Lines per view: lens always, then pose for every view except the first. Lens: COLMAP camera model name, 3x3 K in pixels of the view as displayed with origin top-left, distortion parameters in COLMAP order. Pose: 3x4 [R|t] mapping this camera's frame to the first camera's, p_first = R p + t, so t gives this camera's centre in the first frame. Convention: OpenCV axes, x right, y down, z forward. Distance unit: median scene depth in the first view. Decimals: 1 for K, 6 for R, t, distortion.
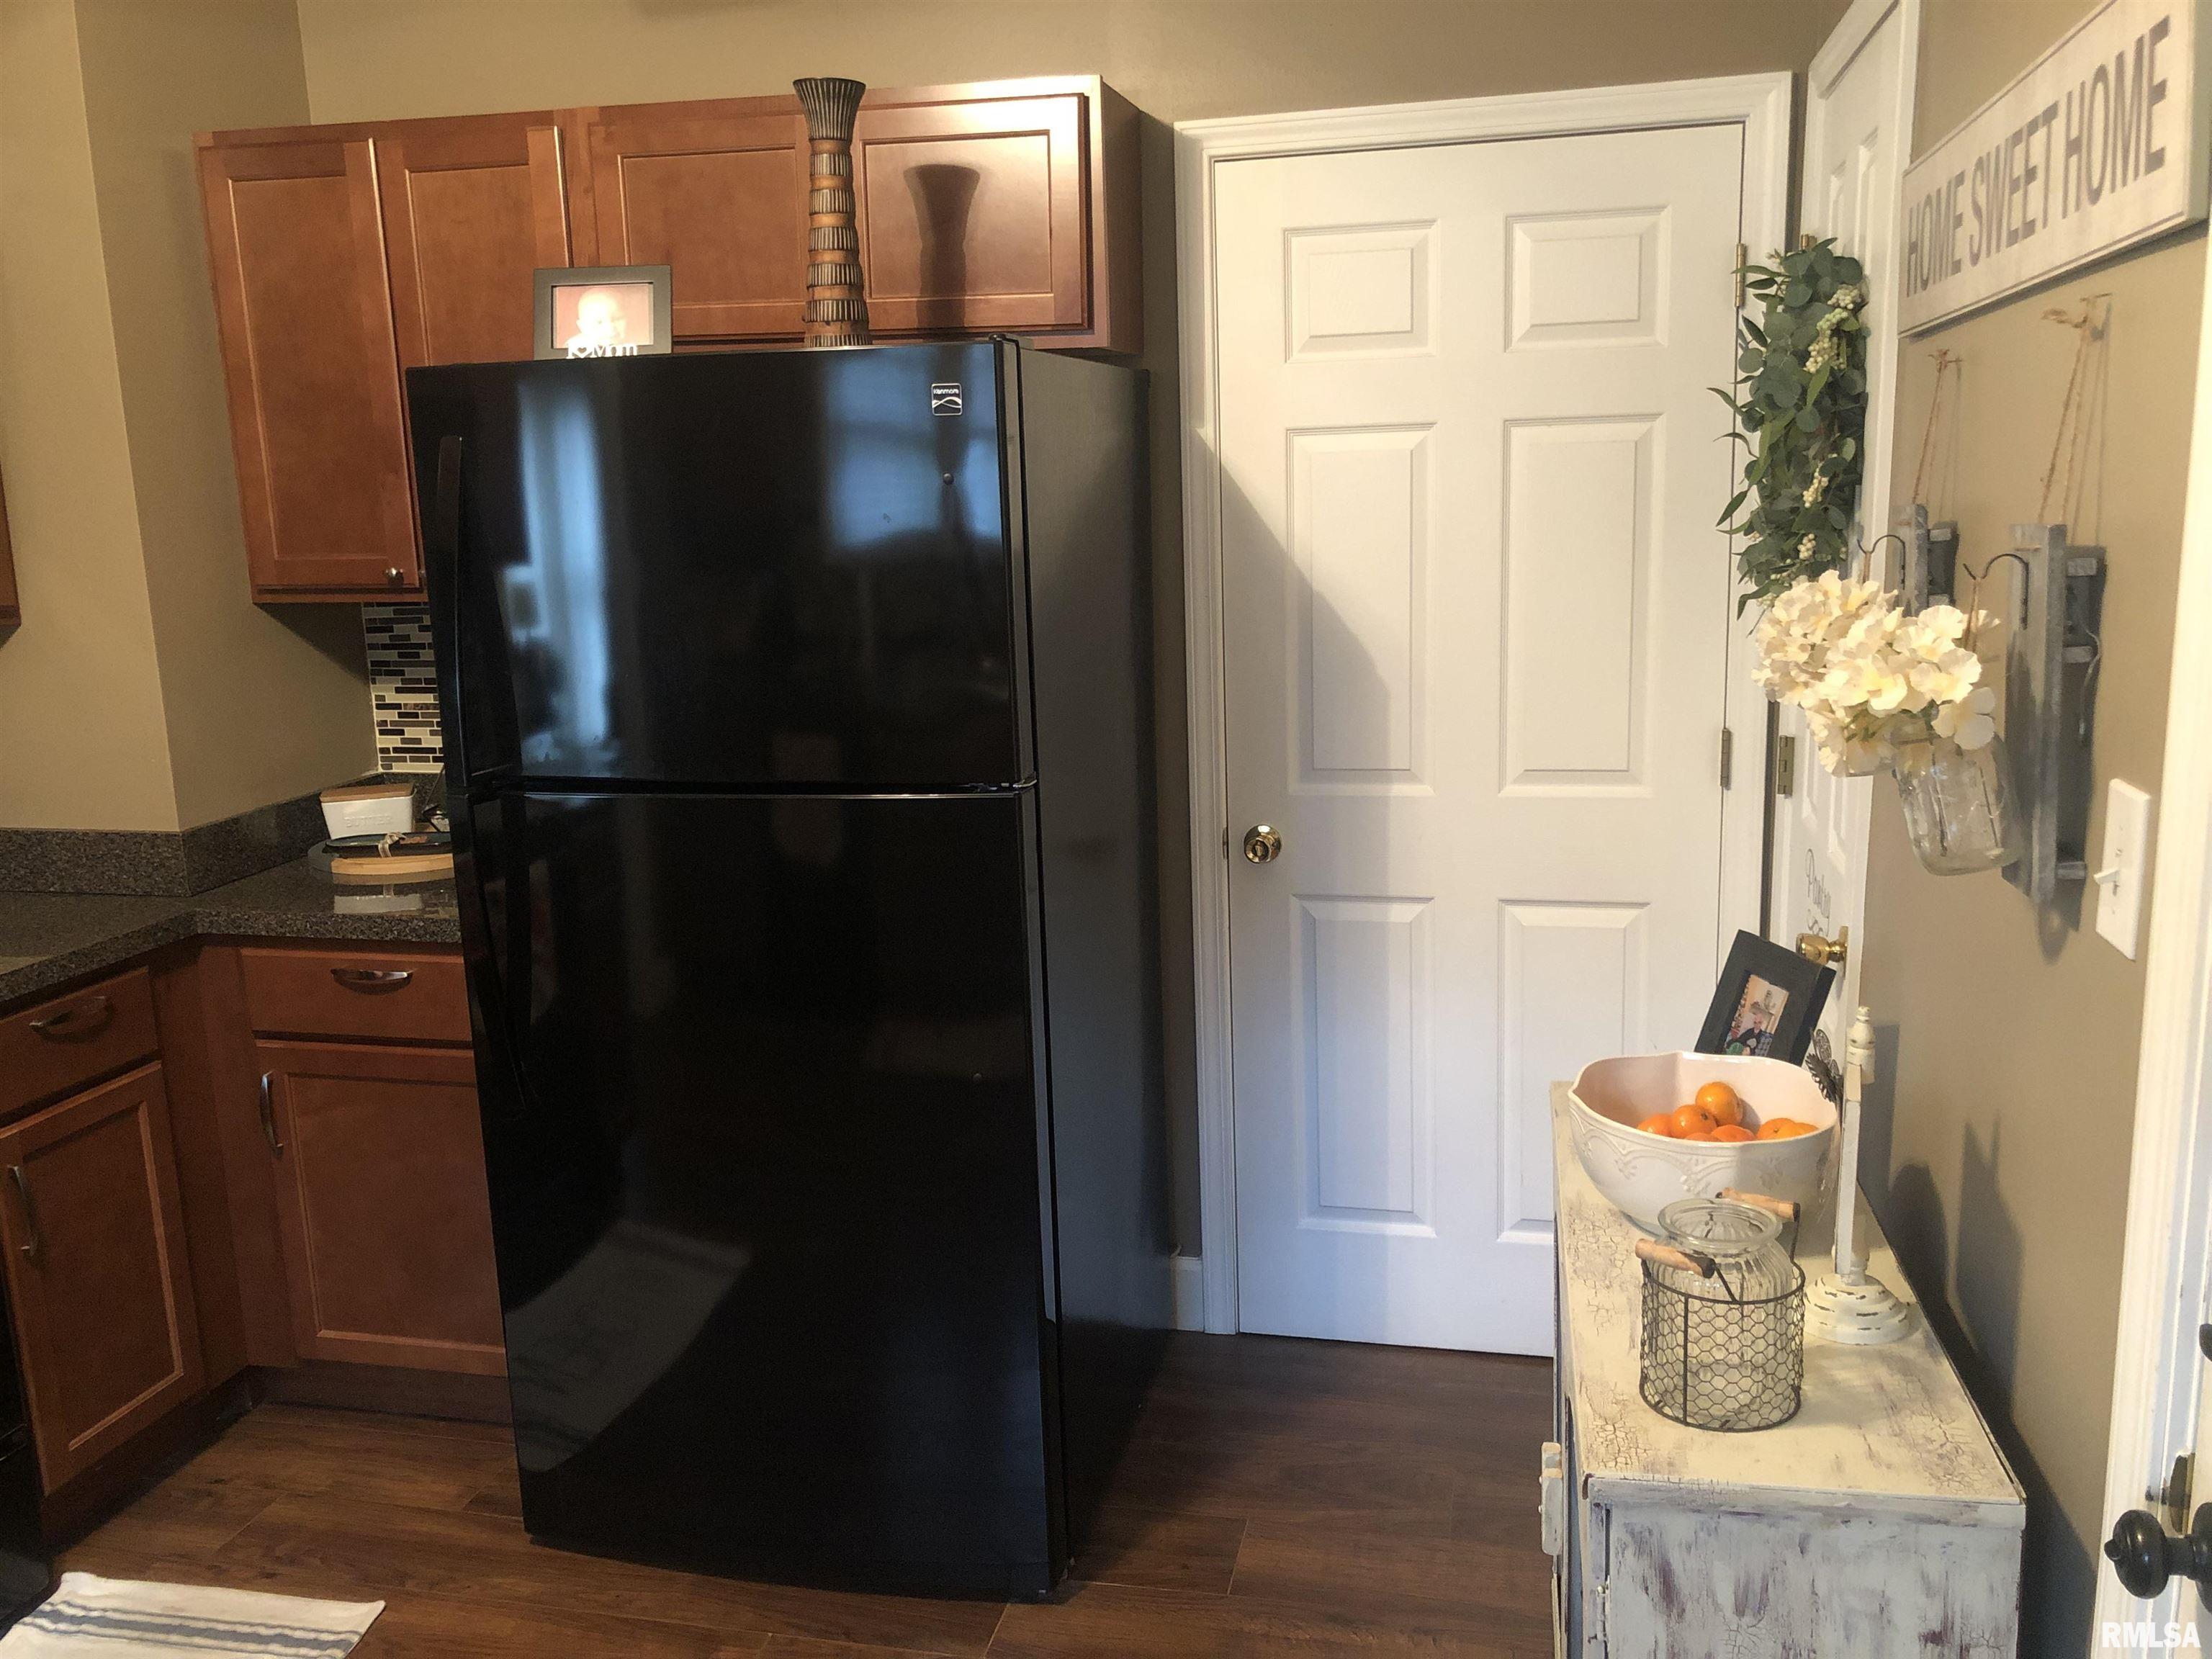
lens RADIAL K [[1809.6, 0, 1166.1], [0, 1809.6, 819.4], [0, 0, 1]] dist [0.034378, -0.081875]
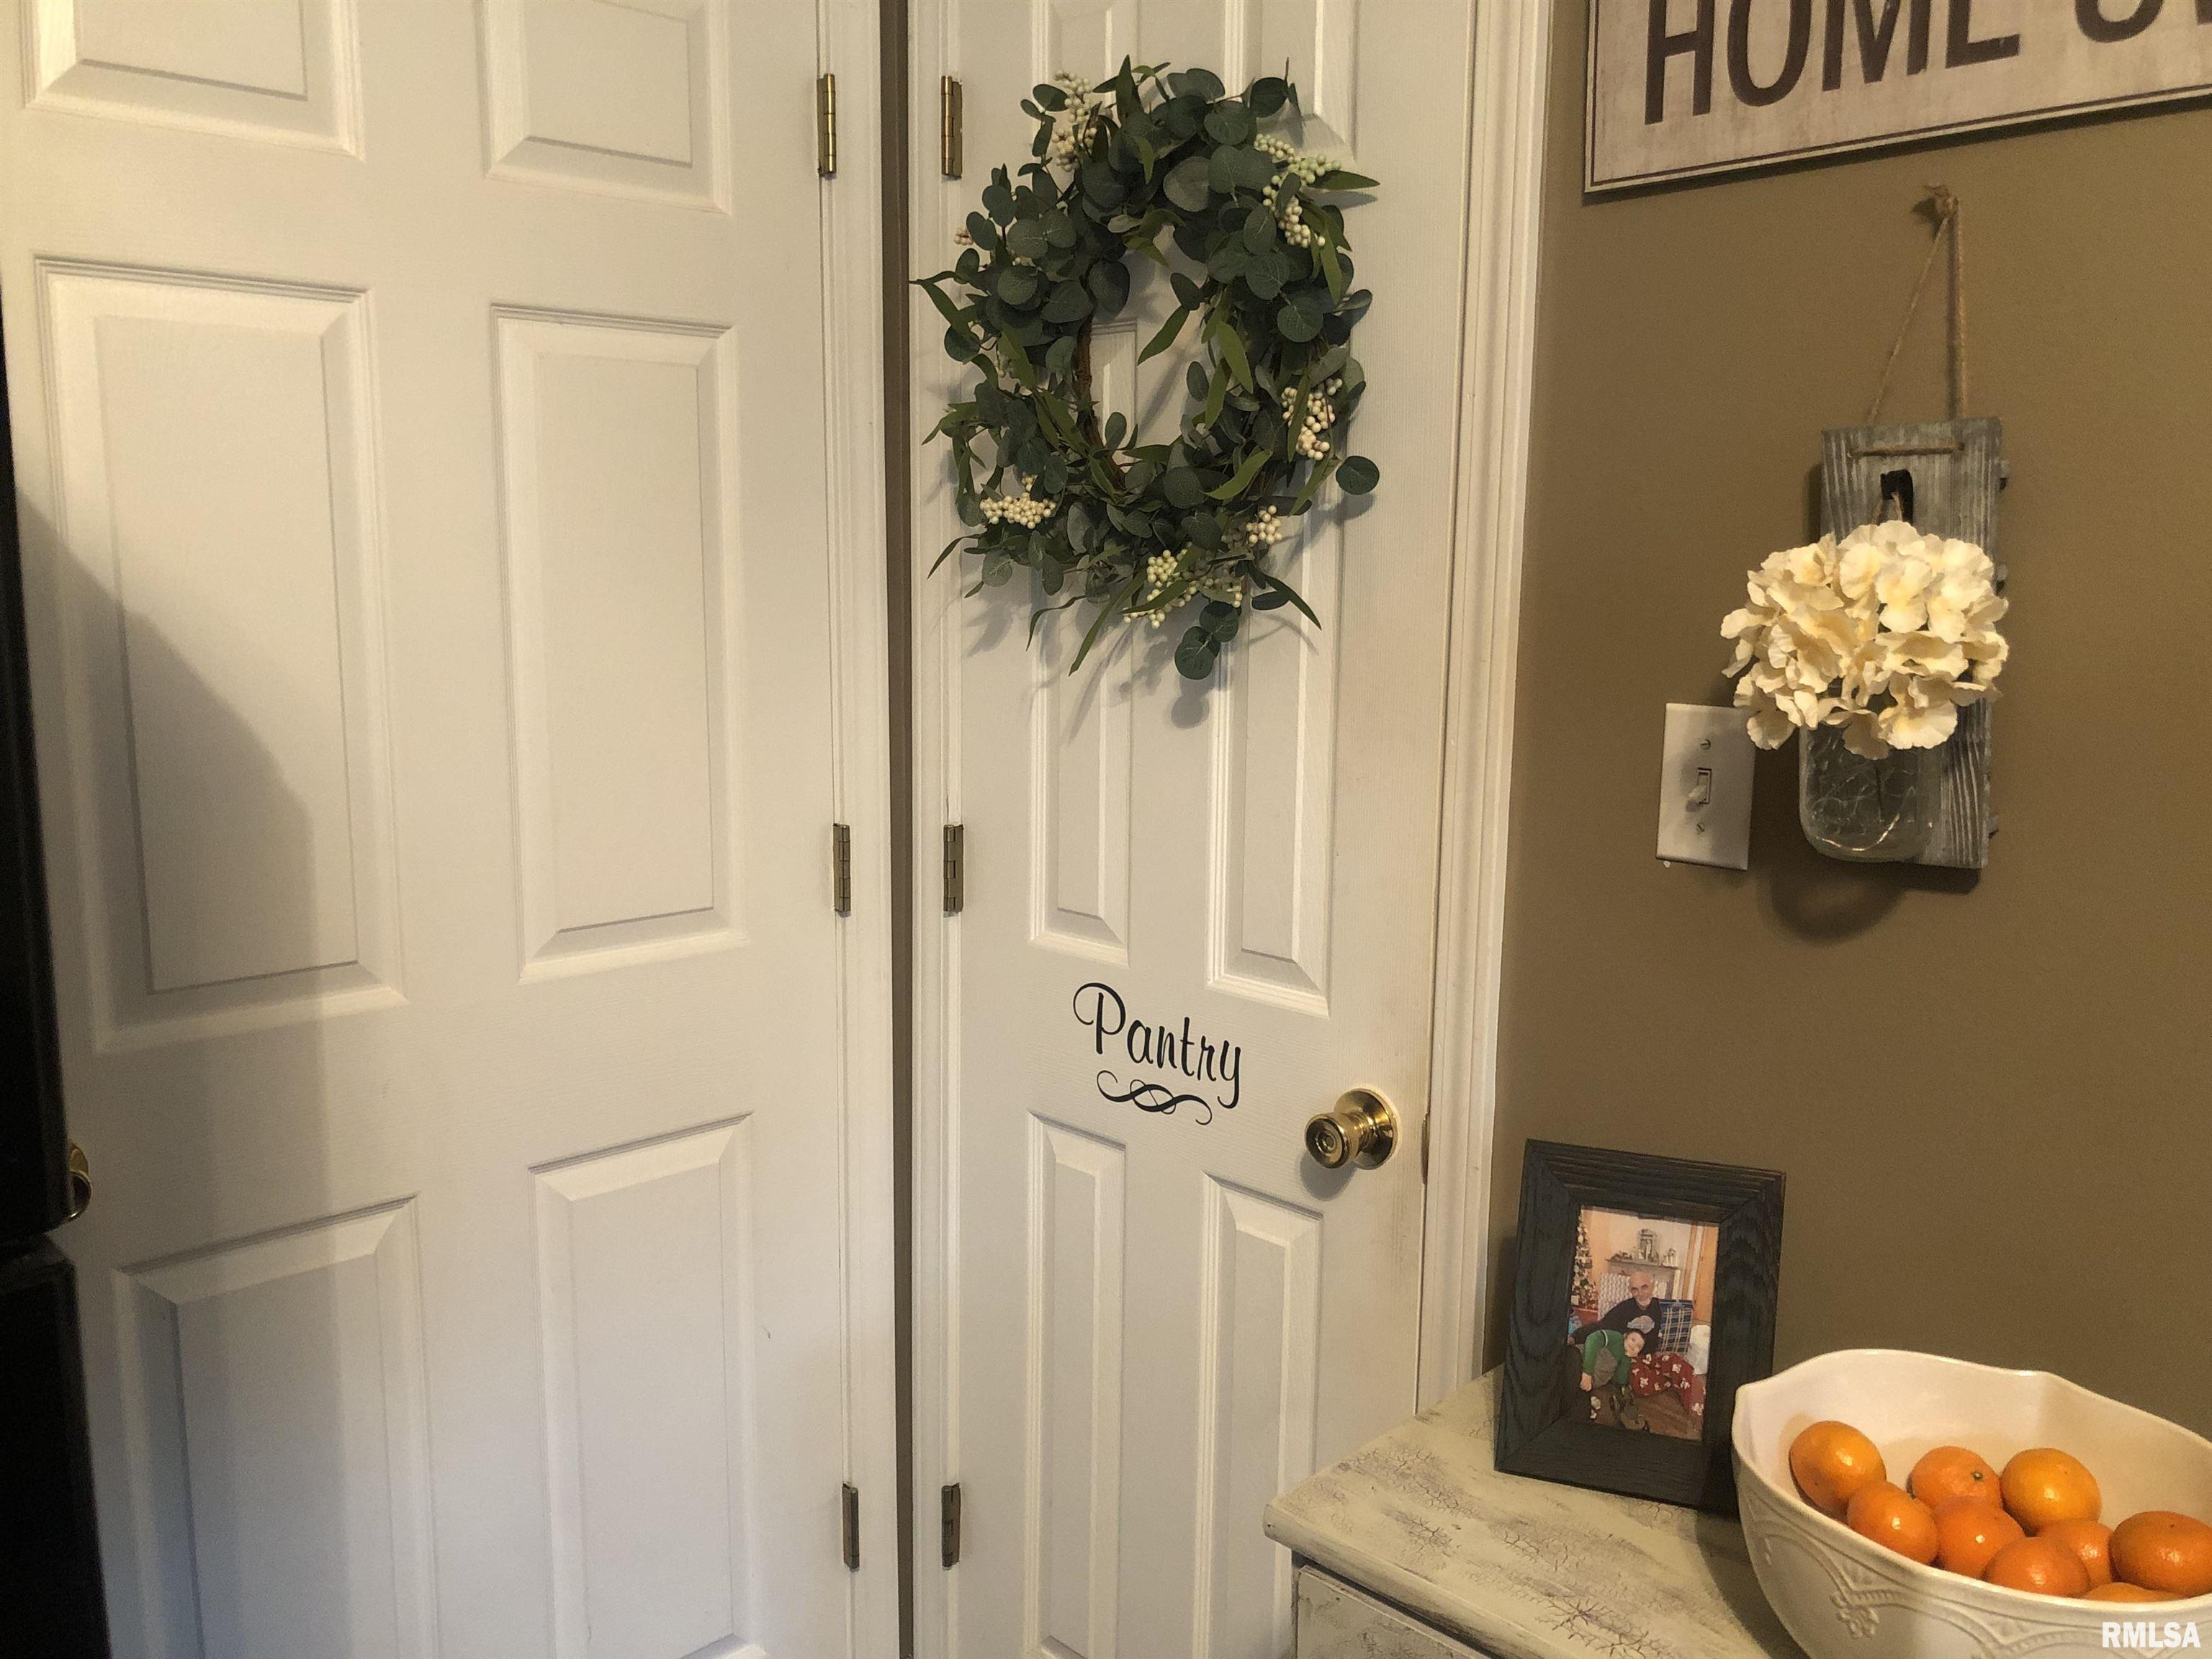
lens RADIAL K [[1809.6, 0, 1166.1], [0, 1809.6, 819.4], [0, 0, 1]] dist [0.034378, -0.081875]
pose [[0.530930, -0.090684, 0.842549, -0.133375], [0.121986, 0.992081, 0.029909, -0.042310], [-0.838590, 0.086899, 0.537788, 0.407594]]
